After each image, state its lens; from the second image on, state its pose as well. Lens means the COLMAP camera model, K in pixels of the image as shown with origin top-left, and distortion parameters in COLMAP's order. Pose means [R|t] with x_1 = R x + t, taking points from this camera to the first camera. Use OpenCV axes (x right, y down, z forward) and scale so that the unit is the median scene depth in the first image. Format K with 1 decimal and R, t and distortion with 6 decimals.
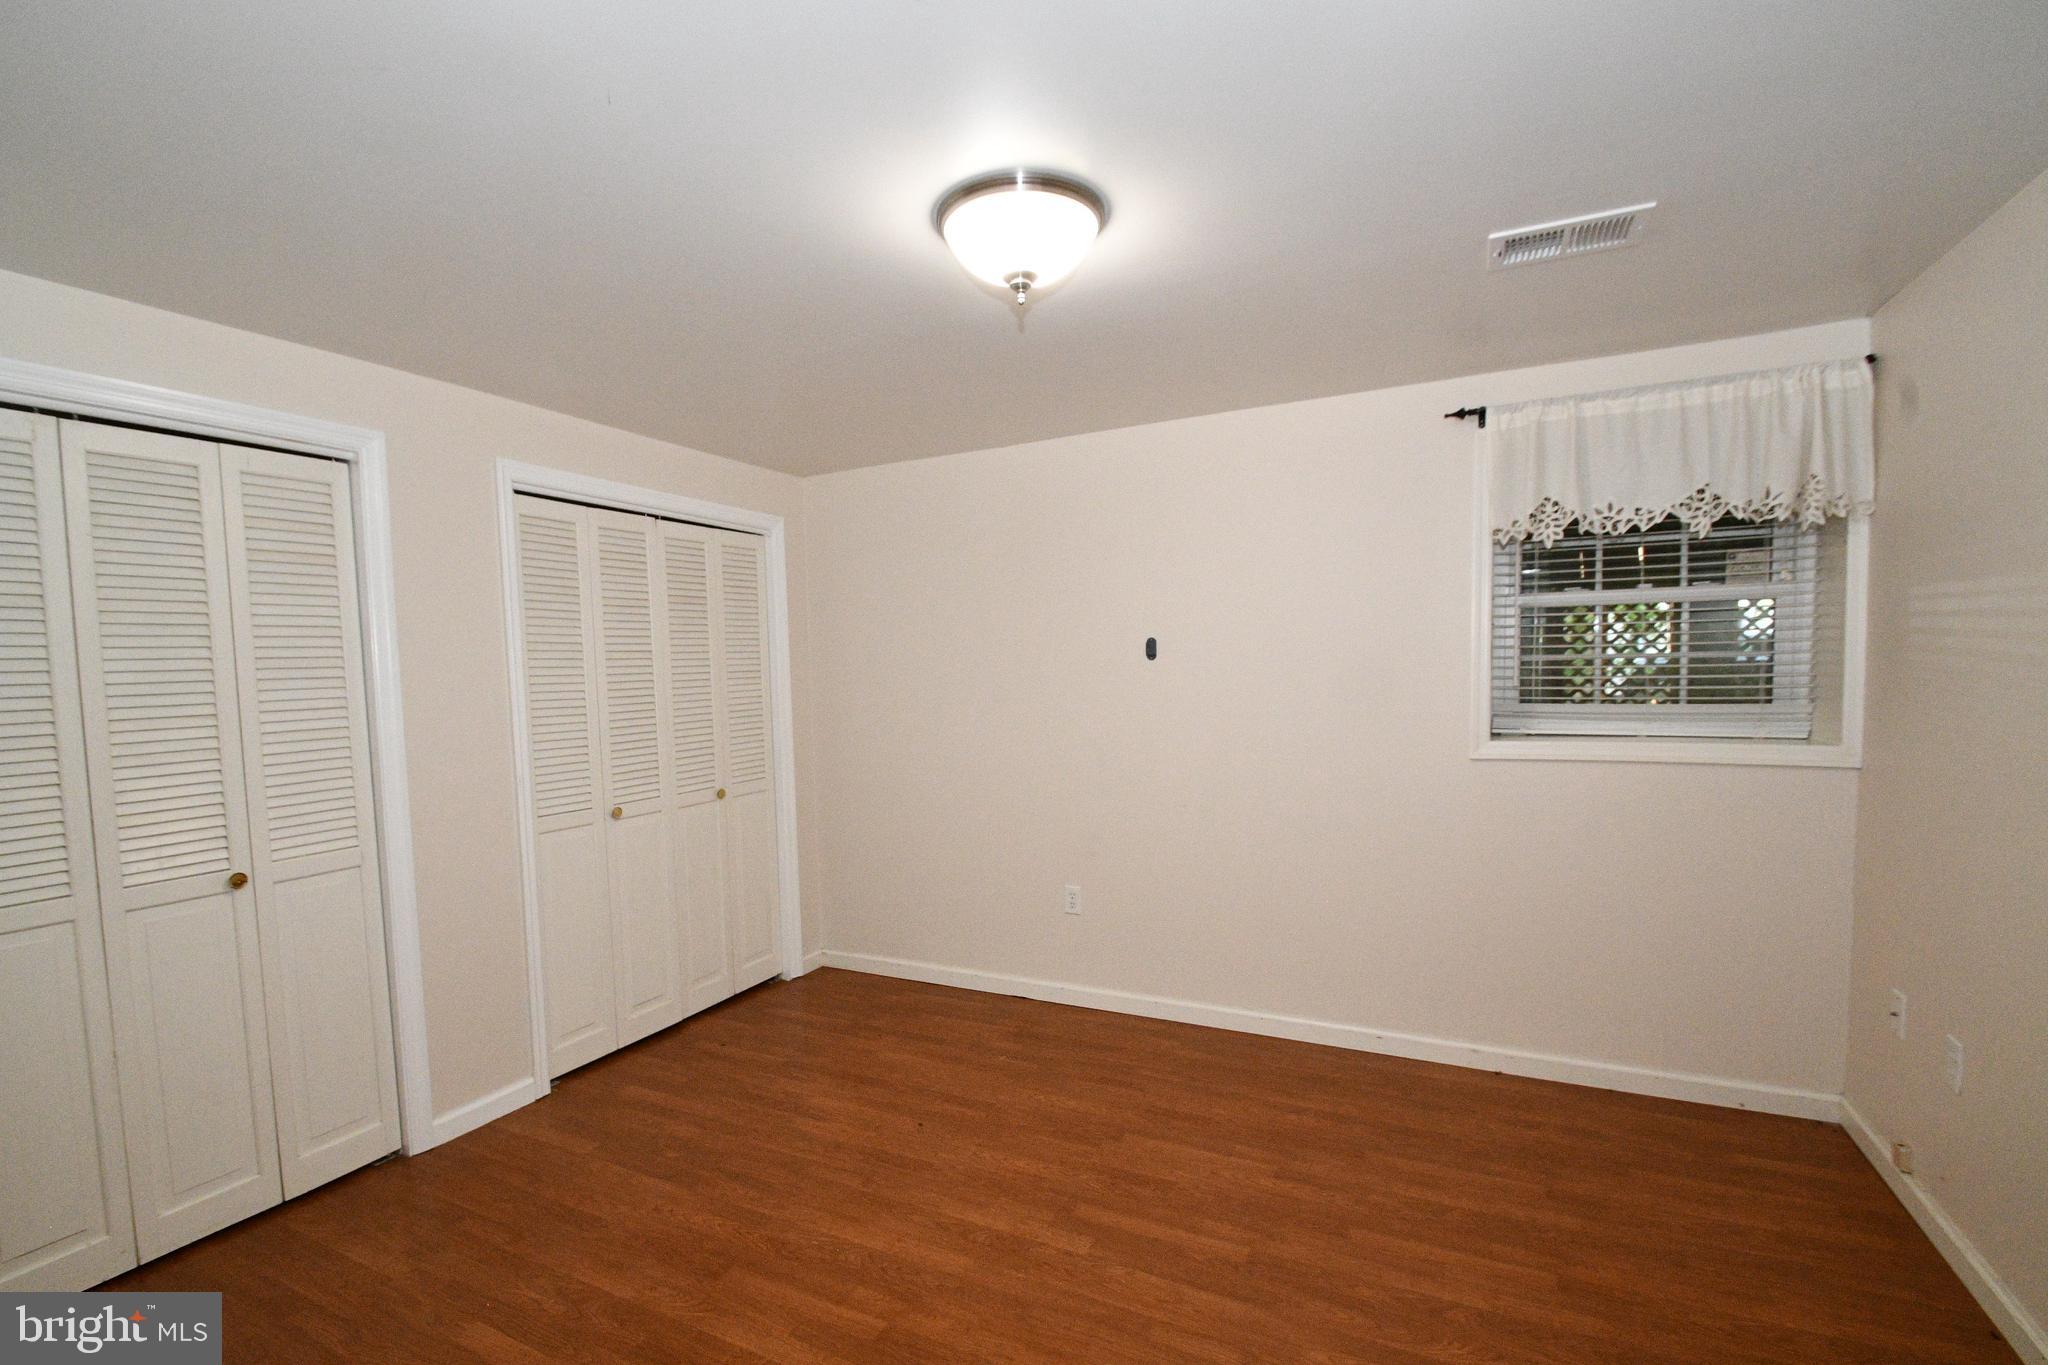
lens RADIAL K [[885.7, 0, 1014.7], [0, 885.7, 726.0], [0, 0, 1]] dist [-0.016264, 0.000107]
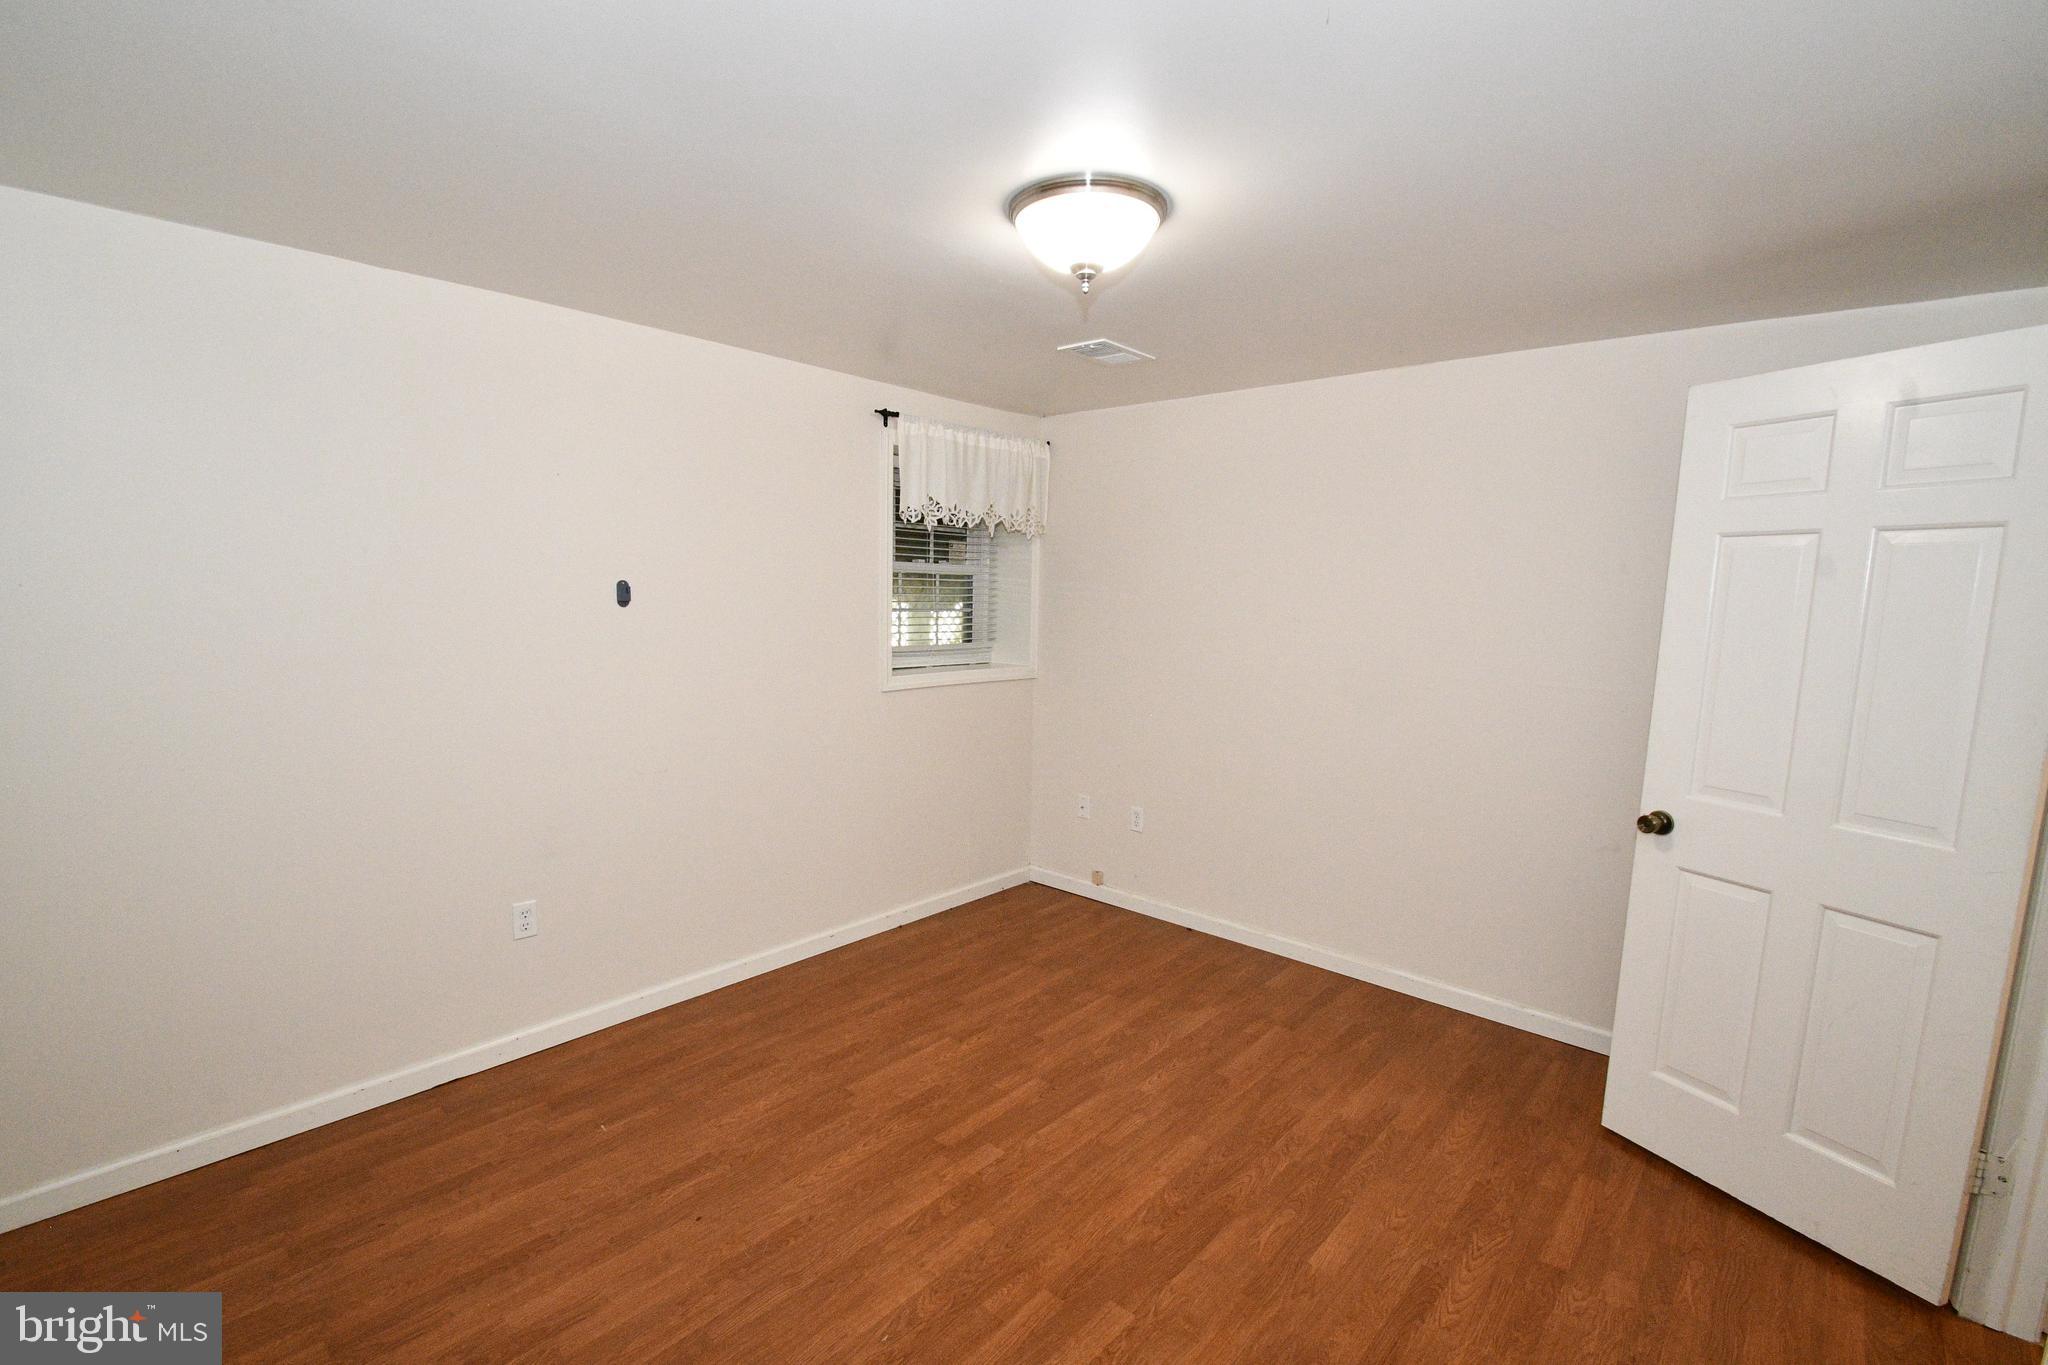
lens RADIAL K [[900.8, 0, 1011.3], [0, 900.8, 721.7], [0, 0, 1]] dist [0.001195, -0.014362]
pose [[0.265481, -0.108484, 0.957993, -0.801768], [0.038668, 0.994048, 0.101851, -0.052955], [-0.963340, 0.010004, 0.268096, 0.566733]]
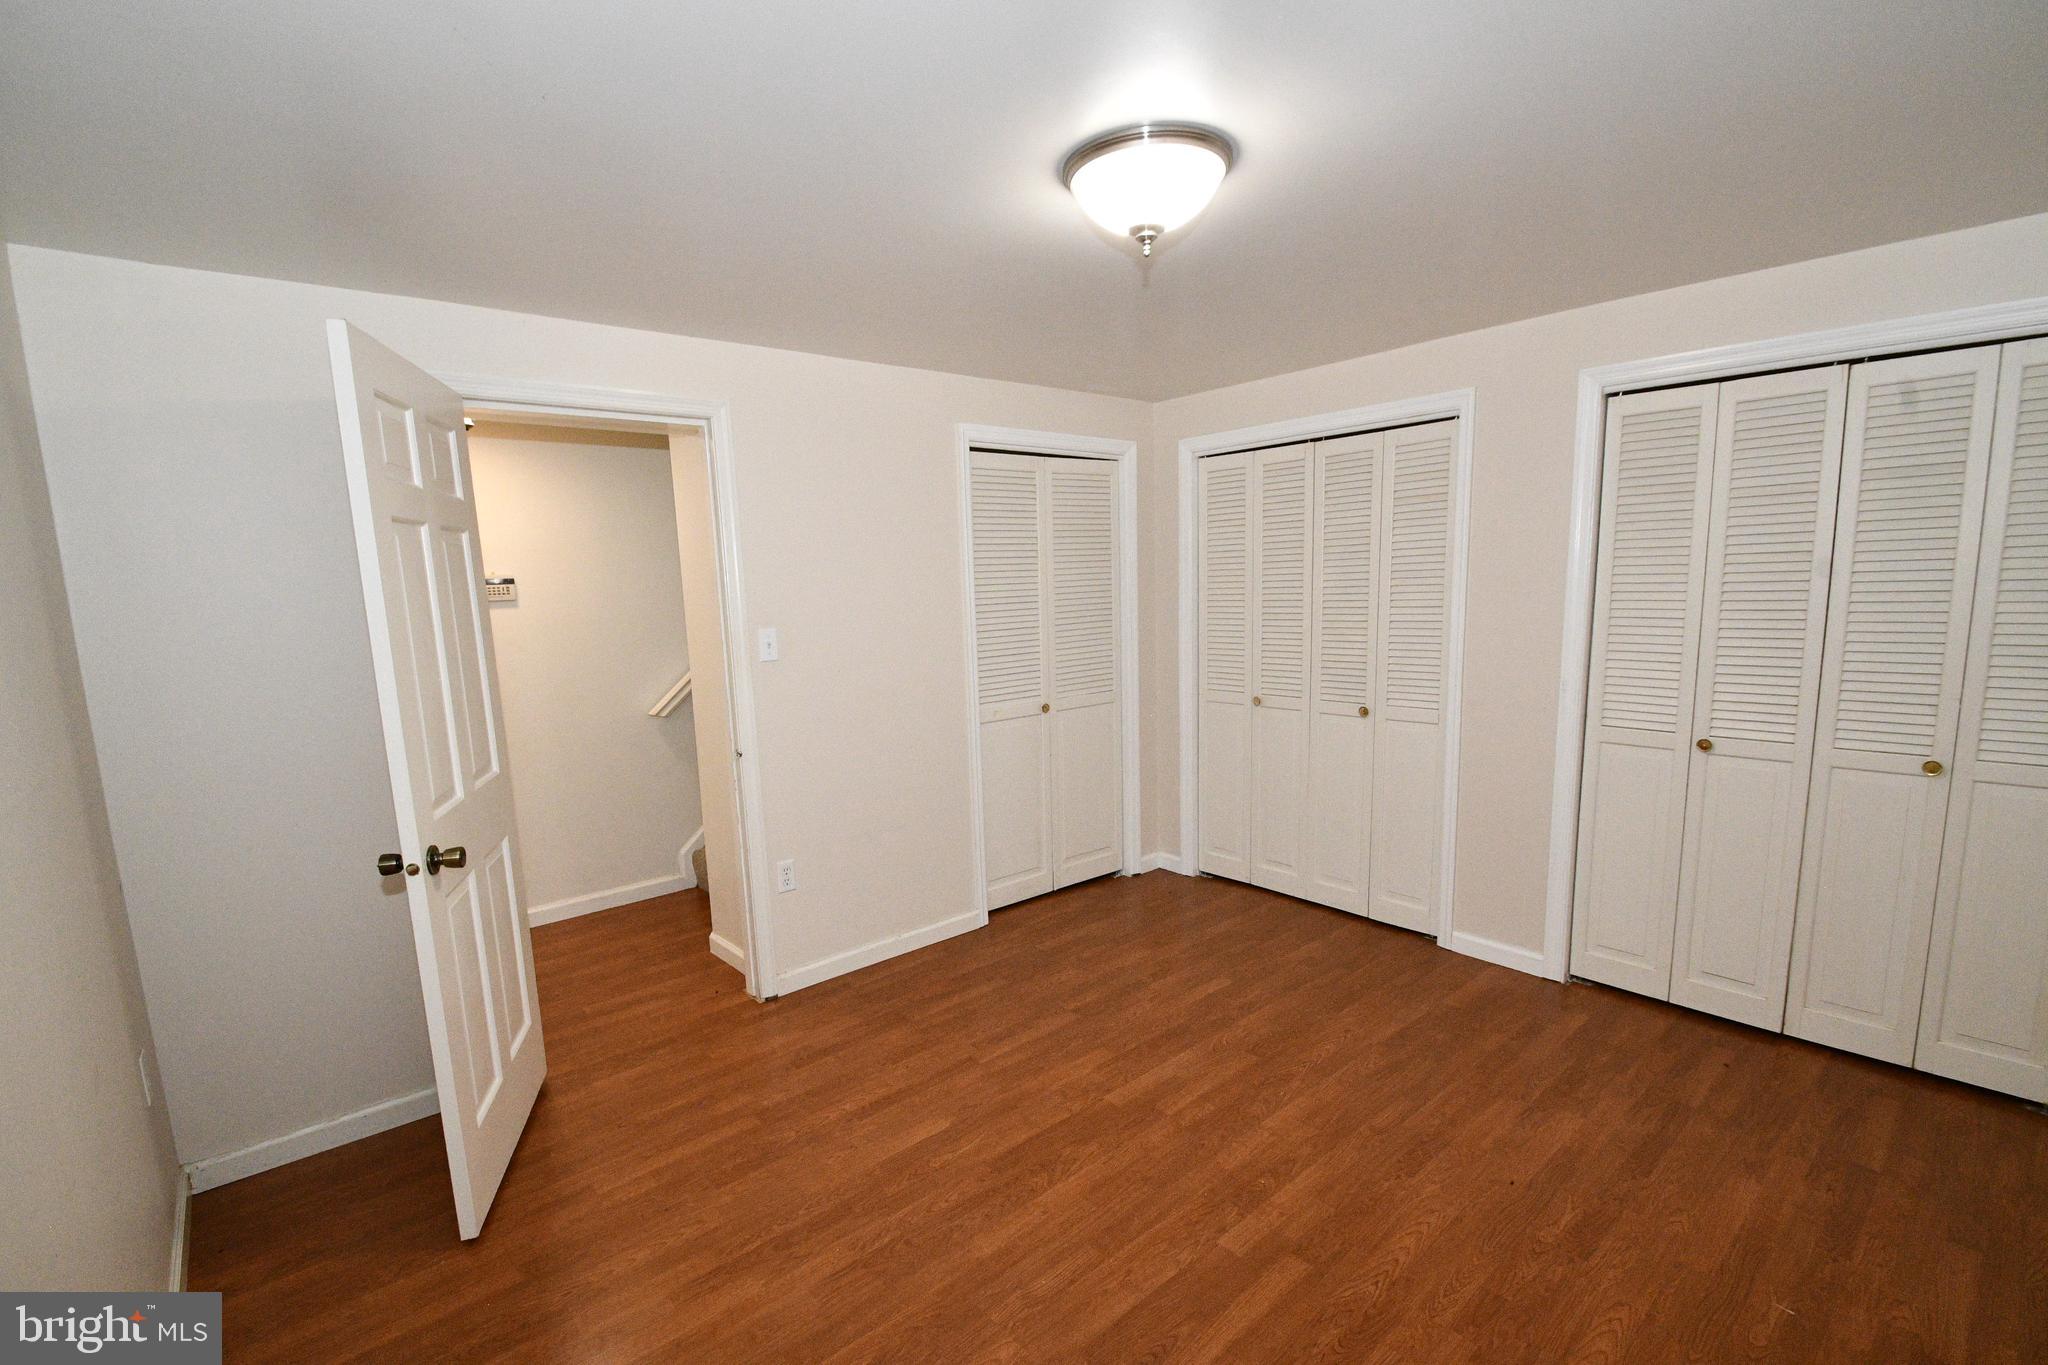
lens RADIAL K [[900.8, 0, 1011.3], [0, 900.8, 721.7], [0, 0, 1]] dist [0.001195, -0.014362]
pose [[-0.385065, 0.179407, -0.905283, 0.782583], [-0.020477, 0.979020, 0.202730, -0.114915], [0.922662, 0.096602, -0.373313, 0.920309]]
